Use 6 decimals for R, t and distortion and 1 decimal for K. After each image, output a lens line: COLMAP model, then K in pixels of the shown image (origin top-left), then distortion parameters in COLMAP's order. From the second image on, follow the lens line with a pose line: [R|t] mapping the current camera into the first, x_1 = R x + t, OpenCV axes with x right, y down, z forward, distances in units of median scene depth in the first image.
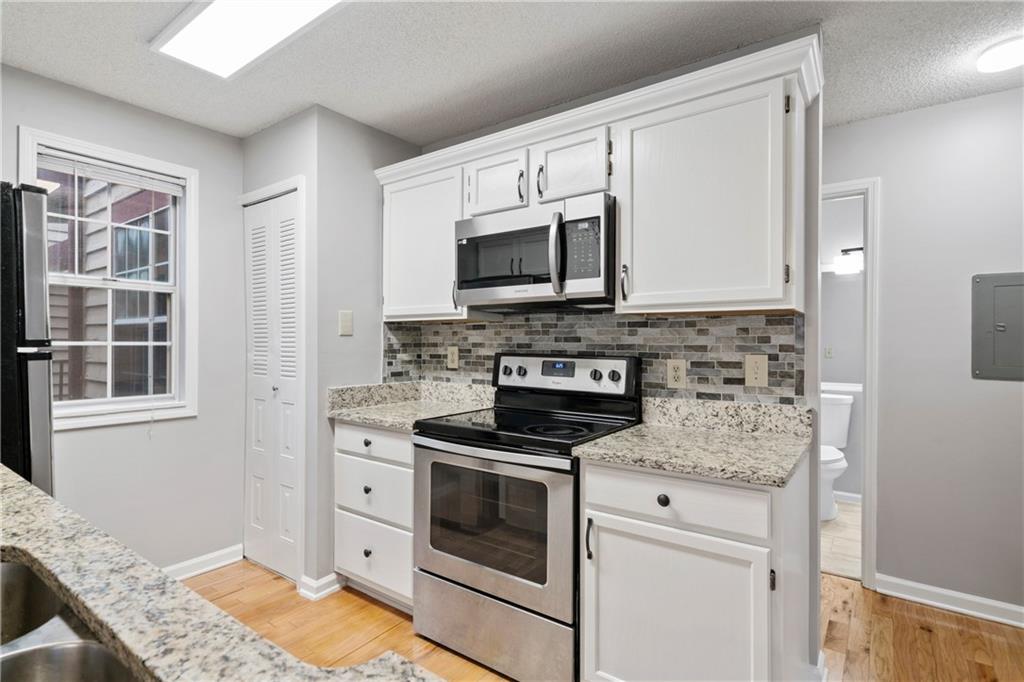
lens RADIAL K [[510.8, 0, 499.6], [0, 510.8, 341.9], [0, 0, 1]] dist [0.001927, 0.000393]
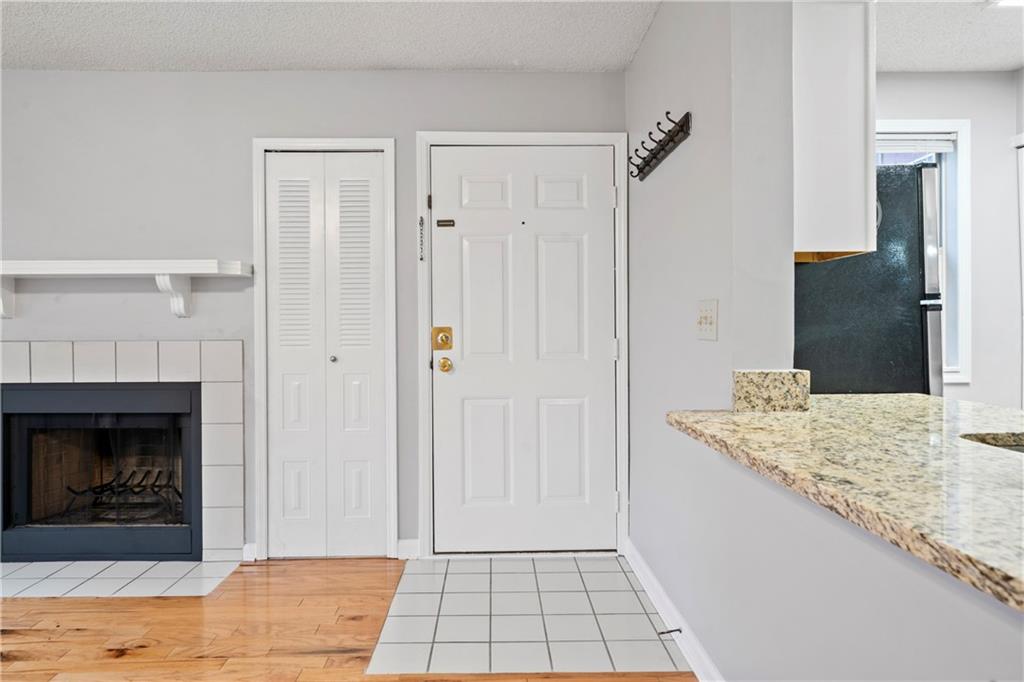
lens RADIAL K [[617.7, 0, 498.8], [0, 617.7, 330.5], [0, 0, 1]] dist [0.002144, 0.000021]
pose [[0.612617, -0.005572, -0.790360, -0.257791], [0.009289, 0.999957, 0.000150, 0.046081], [0.790325, -0.007434, 0.612642, -0.424751]]
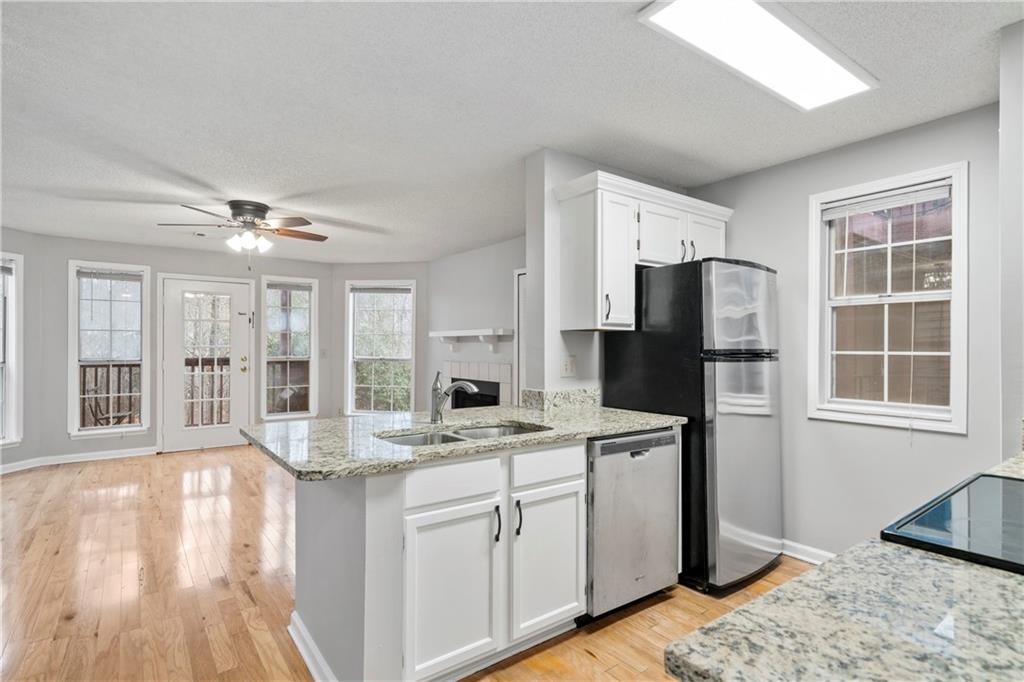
lens RADIAL K [[508.9, 0, 501.8], [0, 508.9, 346.5], [0, 0, 1]] dist [-0.000475, 0.000214]
pose [[-0.292370, -0.008367, -0.956269, 0.572362], [-0.003665, 0.999964, -0.007629, 0.000295], [0.956298, 0.001274, -0.292390, 0.550439]]
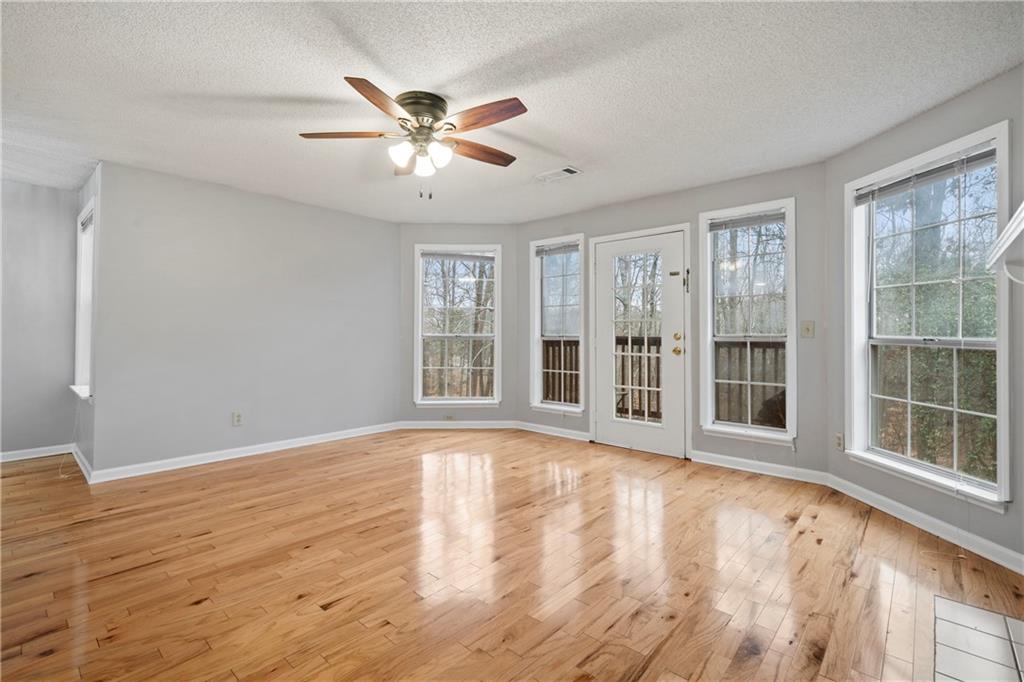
lens RADIAL K [[467.6, 0, 502.6], [0, 467.6, 328.9], [0, 0, 1]] dist [0.000559, -0.000212]
pose [[-0.994891, -0.007978, 0.100644, -1.121100], [-0.009001, 0.999912, -0.009714, 0.043823], [-0.100558, -0.010570, -0.994875, 0.280130]]
